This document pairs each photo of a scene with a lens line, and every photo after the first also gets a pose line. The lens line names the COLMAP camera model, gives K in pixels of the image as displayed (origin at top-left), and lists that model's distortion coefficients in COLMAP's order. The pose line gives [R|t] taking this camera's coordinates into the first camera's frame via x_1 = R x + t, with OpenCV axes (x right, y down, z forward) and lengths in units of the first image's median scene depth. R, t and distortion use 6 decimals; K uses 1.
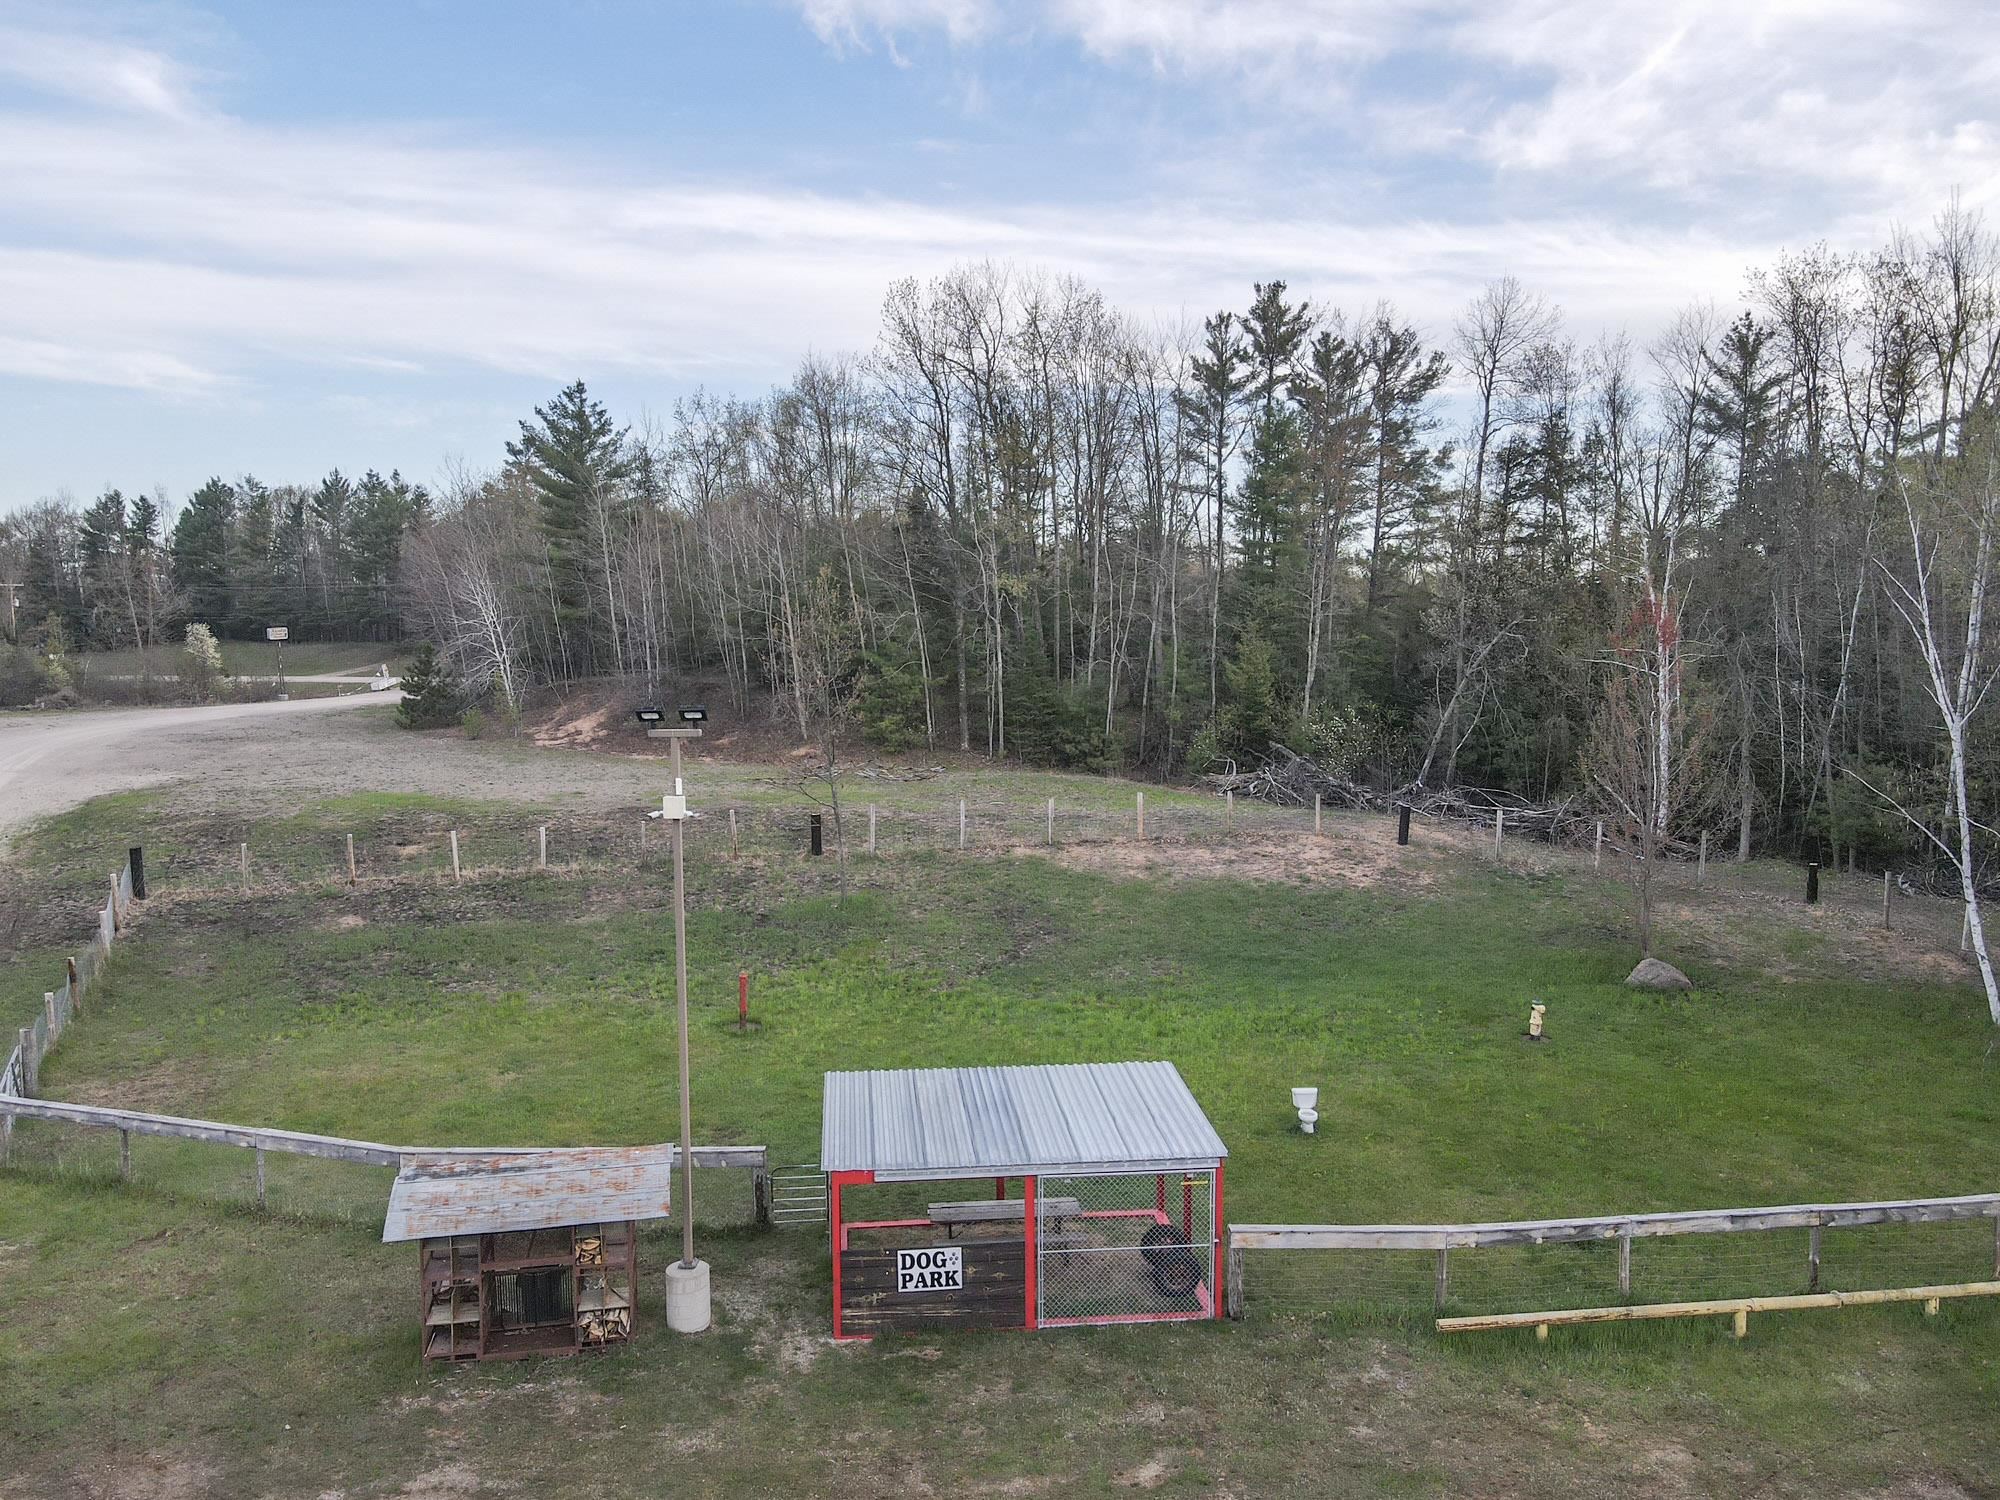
lens RADIAL K [[1414.9, 0, 978.8], [0, 1414.9, 736.9], [0, 0, 1]] dist [0.003729, 0.004613]
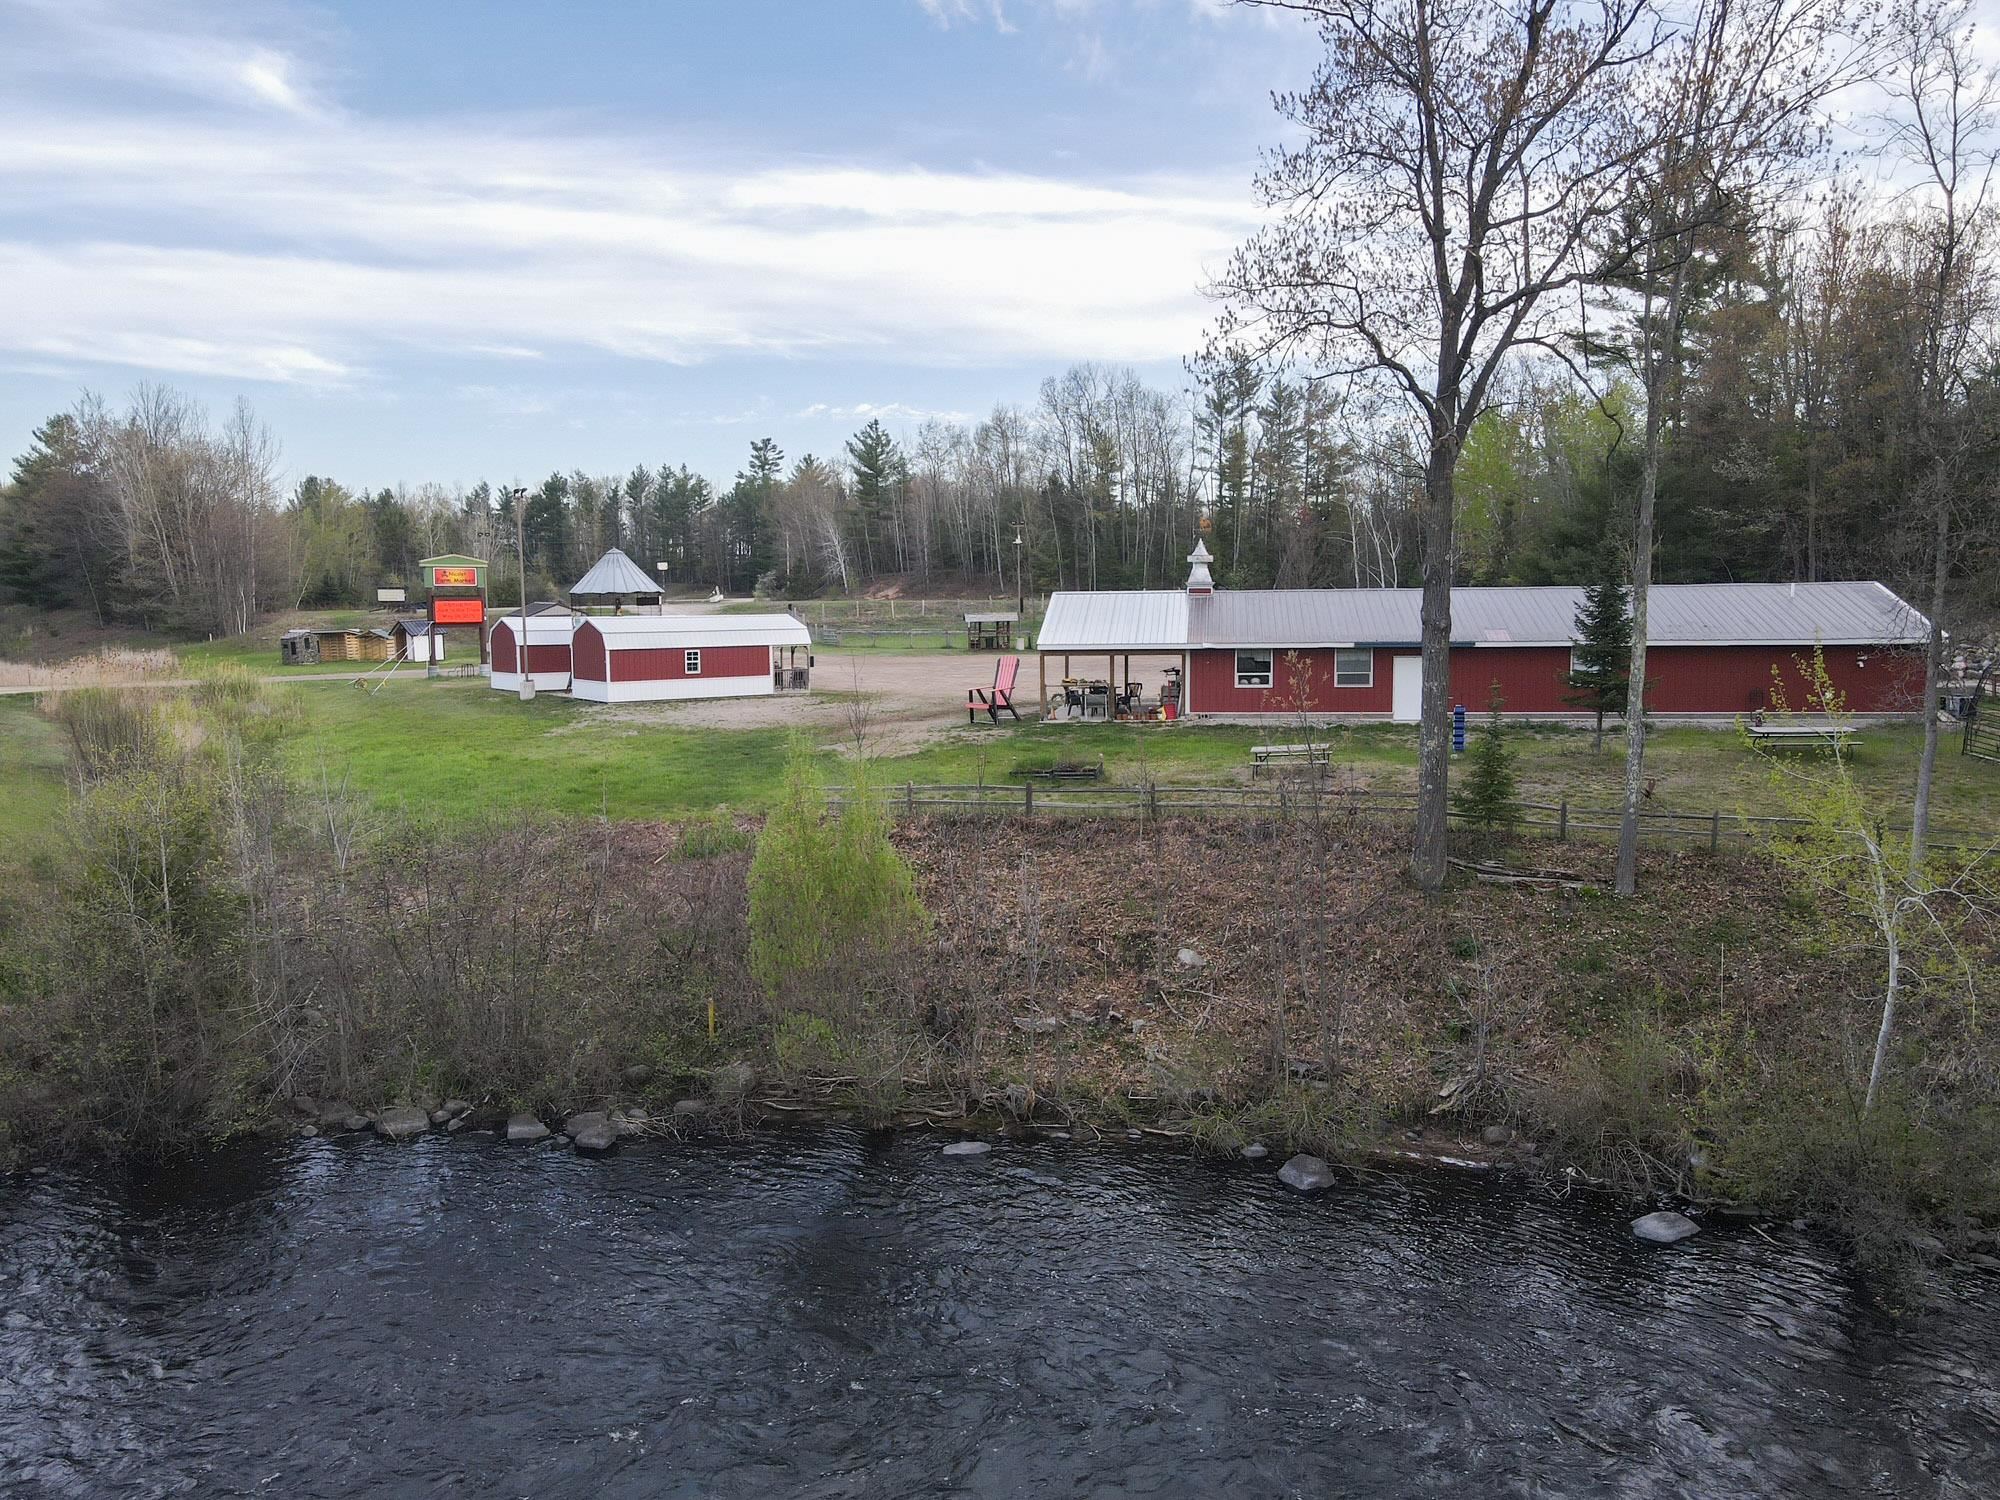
lens RADIAL K [[1414.9, 0, 1011.0], [0, 1414.9, 761.0], [0, 0, 1]] dist [0.003729, 0.004613]
pose [[0.998339, -0.007370, -0.057147, 0.006492], [0.009265, 0.999413, 0.032976, 0.151584], [0.056870, -0.033451, 0.997821, -0.931242]]
